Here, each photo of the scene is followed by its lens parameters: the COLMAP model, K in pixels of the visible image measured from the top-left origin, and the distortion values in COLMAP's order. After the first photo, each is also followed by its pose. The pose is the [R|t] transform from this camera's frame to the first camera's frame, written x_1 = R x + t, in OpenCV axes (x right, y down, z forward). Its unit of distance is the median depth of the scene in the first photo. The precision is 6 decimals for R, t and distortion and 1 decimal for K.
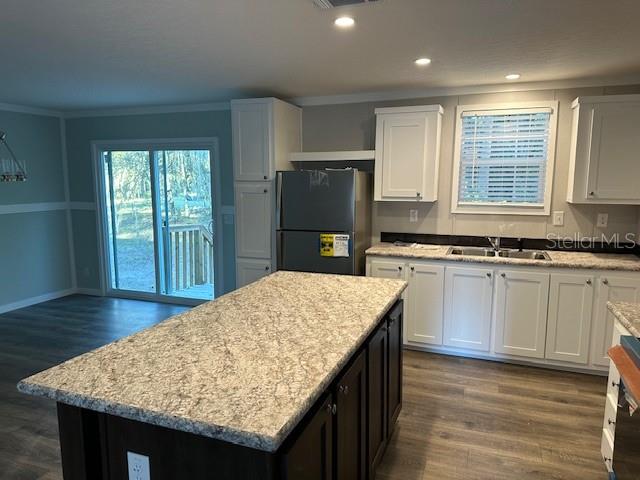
lens RADIAL K [[452.4, 0, 320.0], [0, 452.4, 245.1], [0, 0, 1]] dist [0.048489, -0.037483]
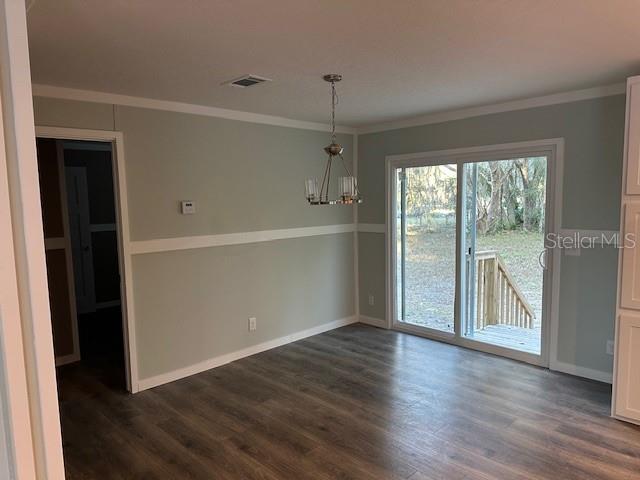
lens RADIAL K [[452.4, 0, 322.5], [0, 452.4, 241.9], [0, 0, 1]] dist [0.048489, -0.037483]
pose [[0.902852, 0.022252, -0.429376, -0.223073], [-0.041149, 0.998548, -0.034775, -0.022915], [0.427978, 0.049065, 0.902456, 0.142210]]
